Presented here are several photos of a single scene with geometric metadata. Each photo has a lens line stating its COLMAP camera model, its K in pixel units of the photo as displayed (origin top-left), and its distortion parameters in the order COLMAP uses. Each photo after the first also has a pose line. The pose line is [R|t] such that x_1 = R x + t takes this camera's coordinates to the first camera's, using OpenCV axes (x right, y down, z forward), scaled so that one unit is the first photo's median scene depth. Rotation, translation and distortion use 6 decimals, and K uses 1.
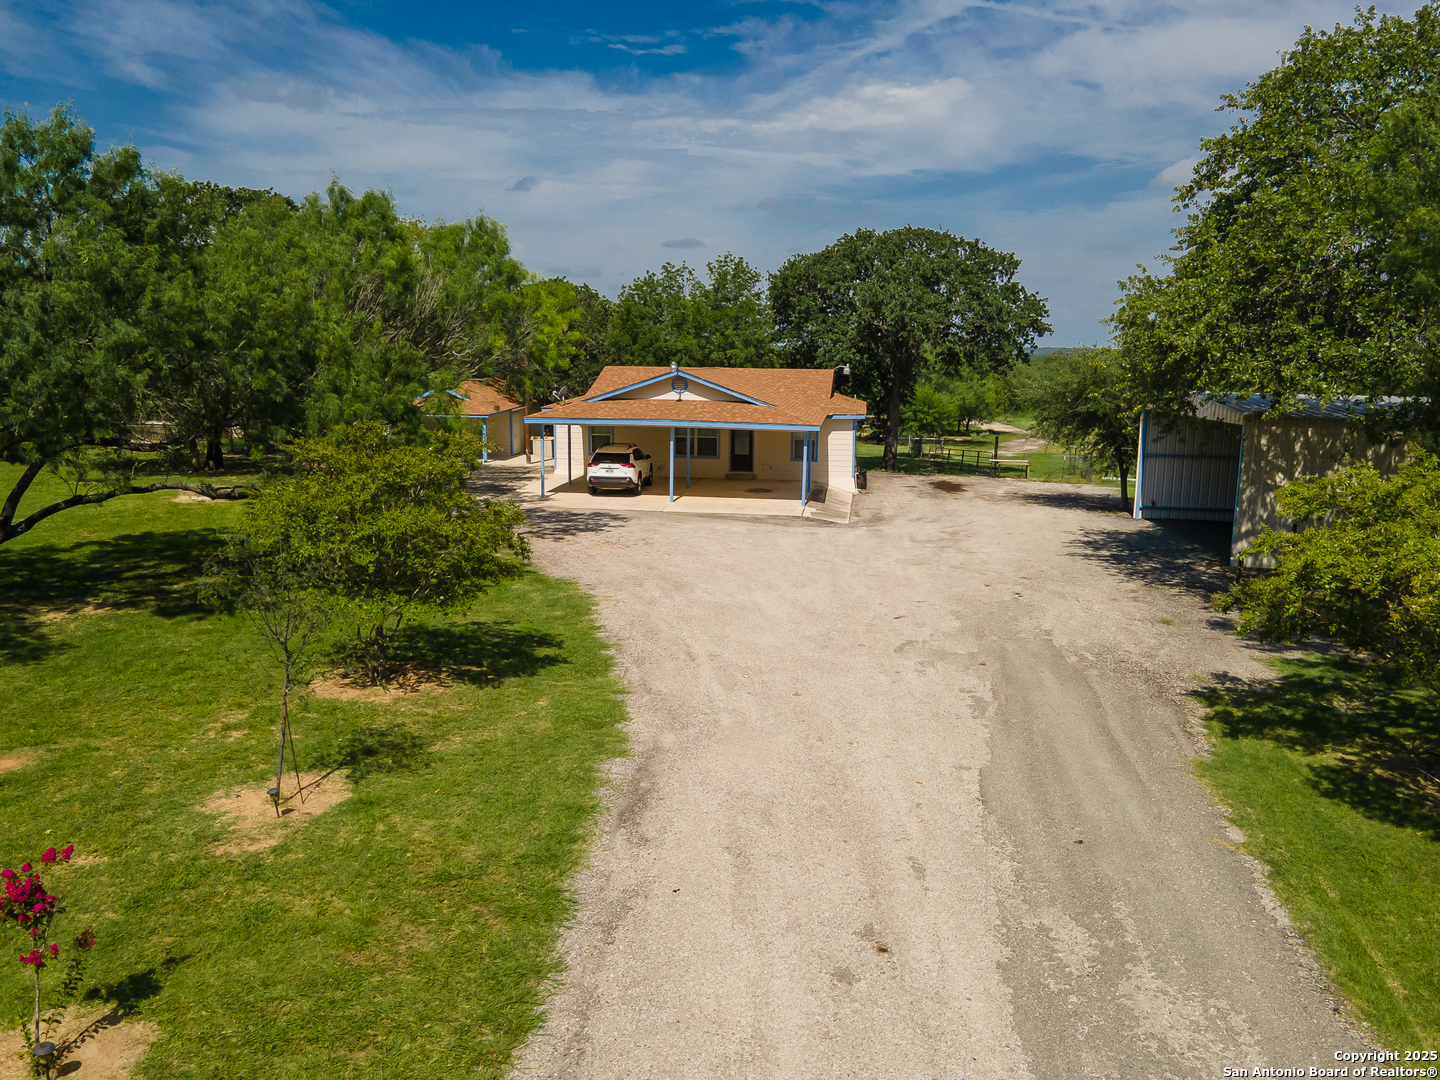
lens RADIAL K [[1073.9, 0, 725.2], [0, 1073.9, 536.5], [0, 0, 1]] dist [-0.010232, 0.017875]
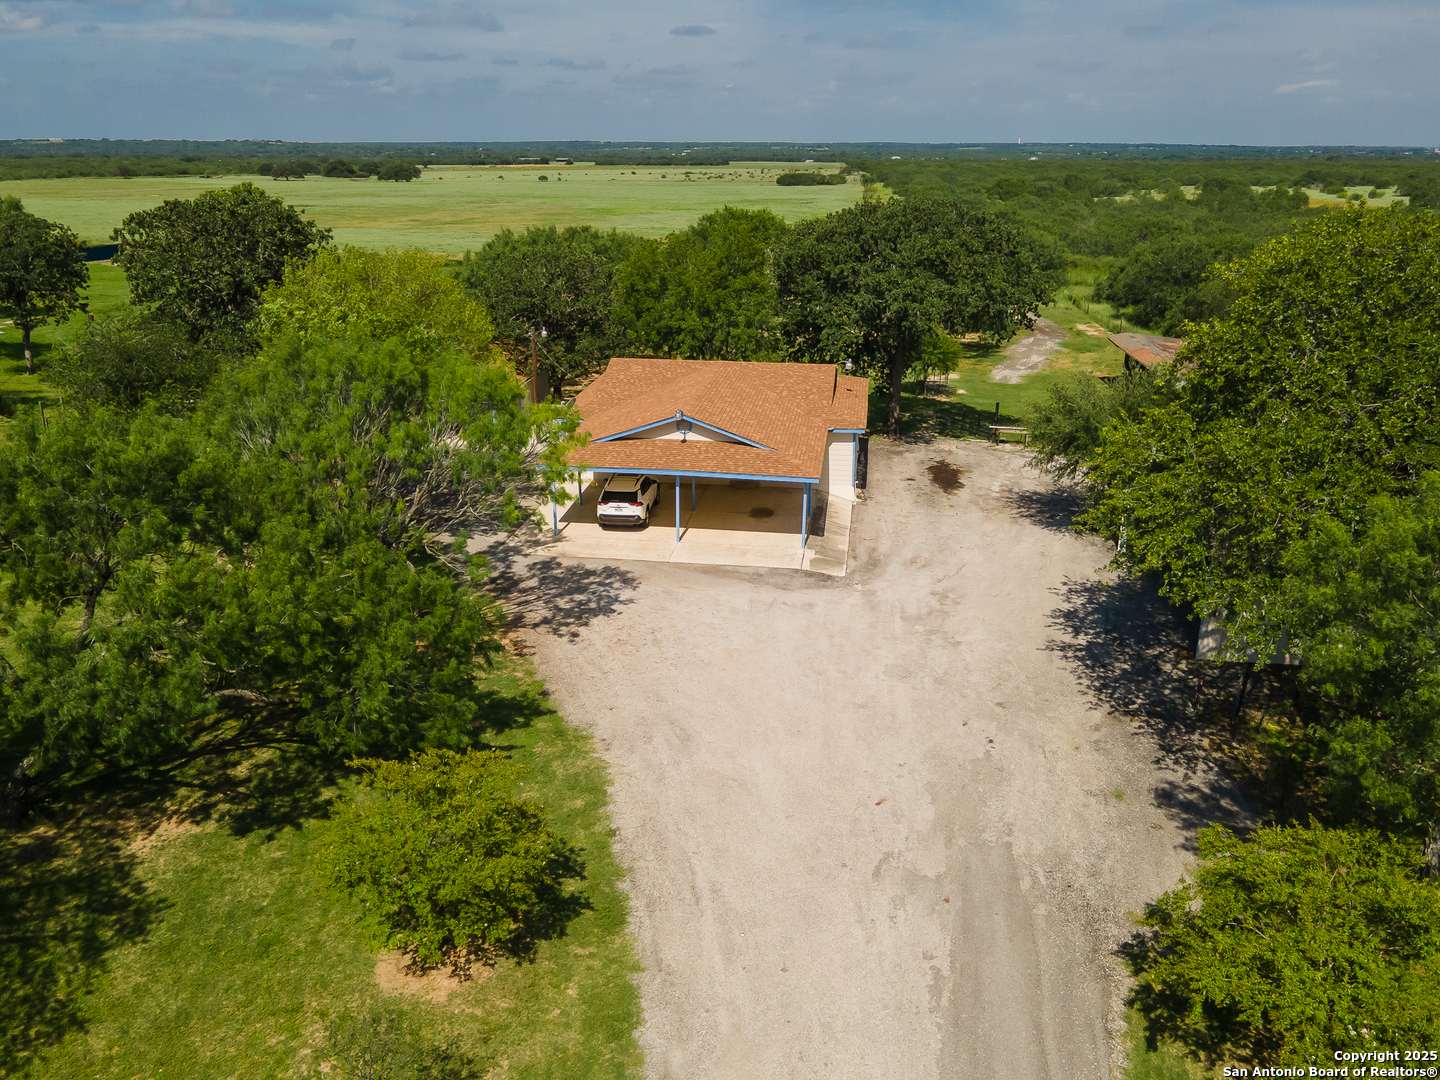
lens RADIAL K [[1073.9, 0, 722.9], [0, 1073.9, 531.9], [0, 0, 1]] dist [-0.010232, 0.017875]
pose [[0.999929, -0.004806, -0.010914, 0.005846], [0.006607, 0.985159, 0.171516, -0.225235], [0.009928, -0.171576, 0.985121, -0.036737]]
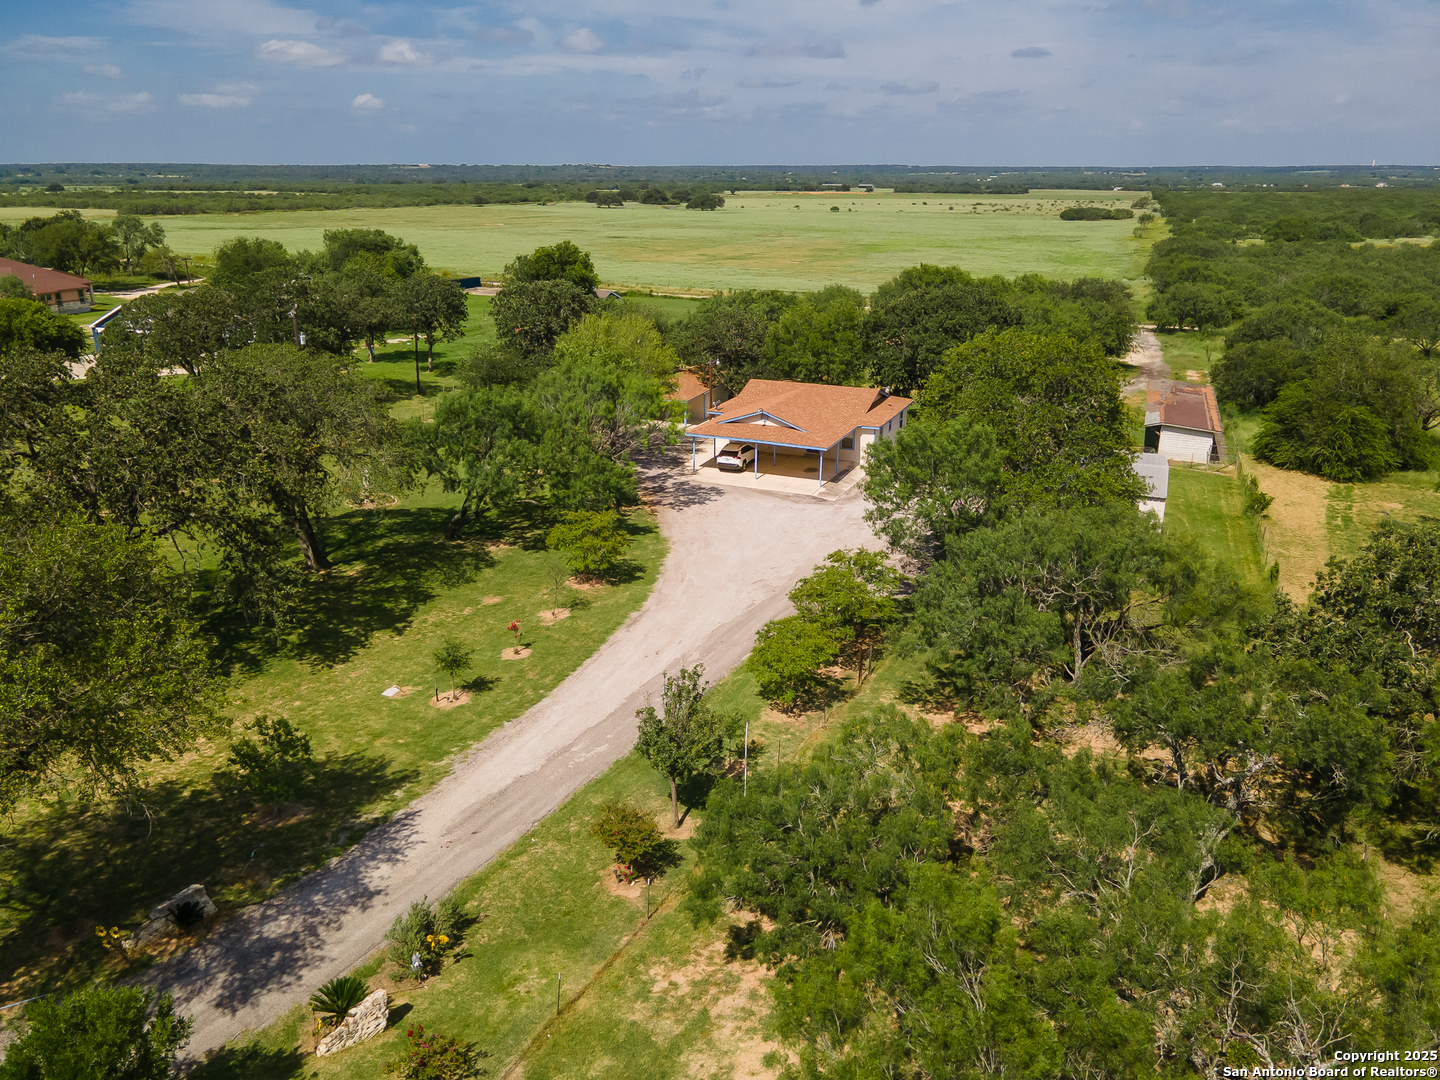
lens RADIAL K [[1073.9, 0, 731.0], [0, 1073.9, 529.1], [0, 0, 1]] dist [-0.010232, 0.017875]
pose [[0.963243, 0.078882, -0.256790, 0.420499], [-0.039684, 0.987211, 0.154400, -0.245304], [0.265686, -0.138534, 0.954054, -0.897361]]
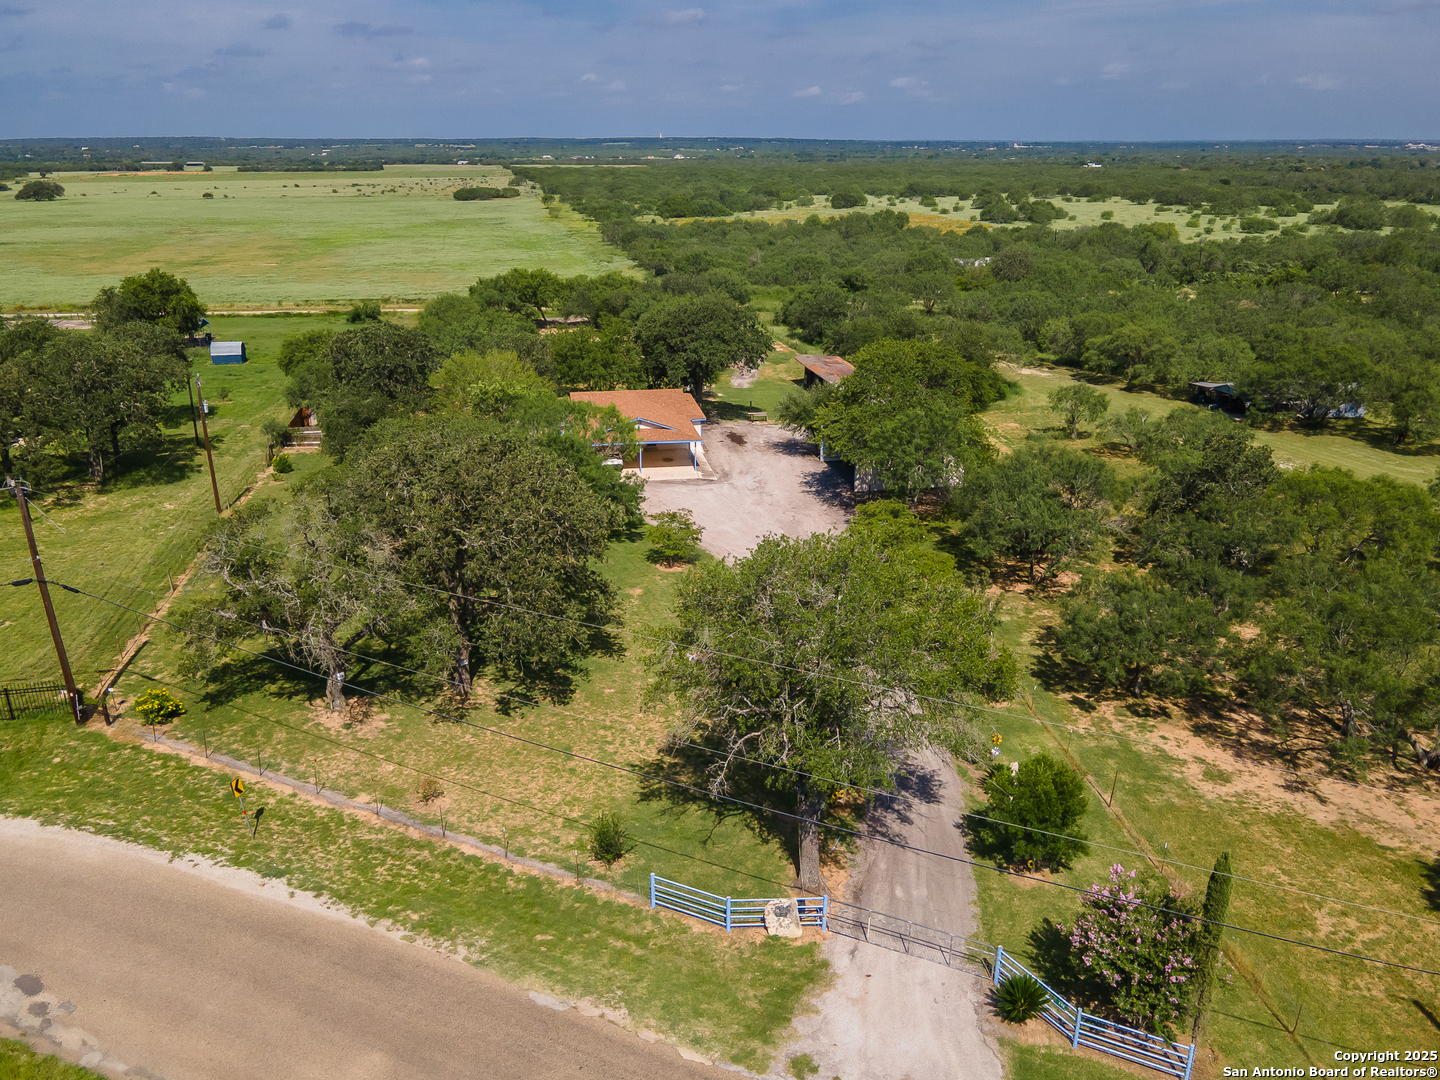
lens RADIAL K [[1073.9, 0, 716.7], [0, 1073.9, 544.3], [0, 0, 1]] dist [-0.010232, 0.017875]
pose [[0.956785, -0.113300, 0.267816, -0.558202], [0.060947, 0.978651, 0.196283, -0.343508], [-0.284338, -0.171478, 0.943264, -1.362352]]
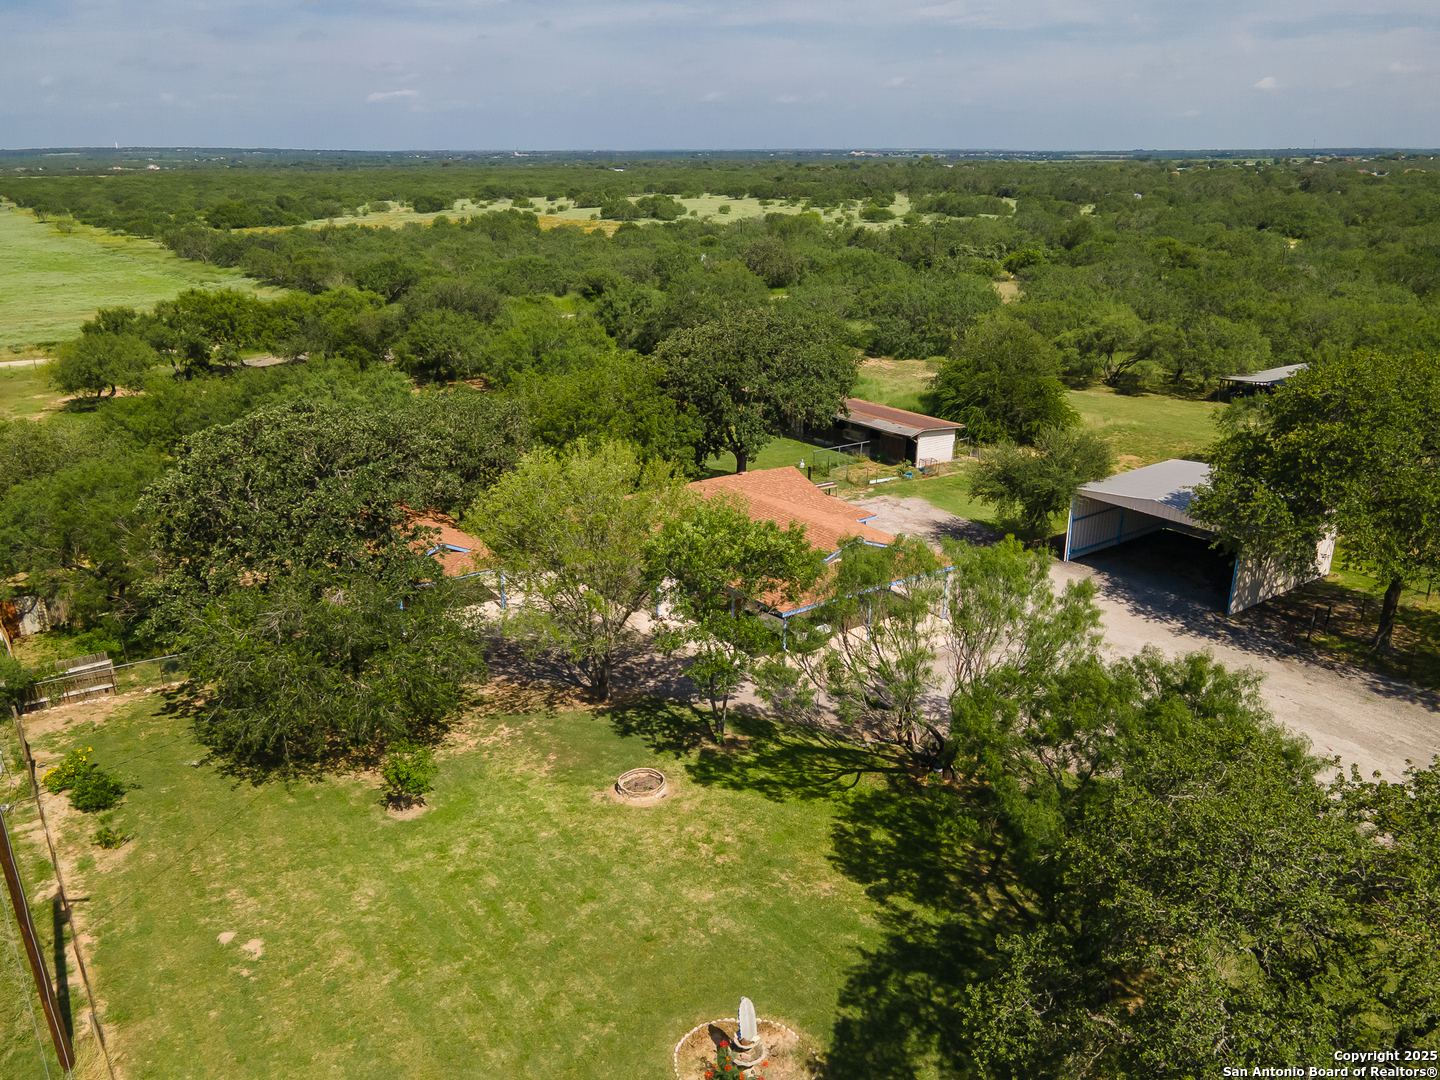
lens RADIAL K [[1073.9, 0, 727.0], [0, 1073.9, 541.6], [0, 0, 1]] dist [-0.010232, 0.017875]
pose [[0.738616, -0.242939, 0.628830, -0.956530], [0.126132, 0.966137, 0.225100, -0.457094], [-0.662221, -0.086947, 0.744247, 0.168359]]
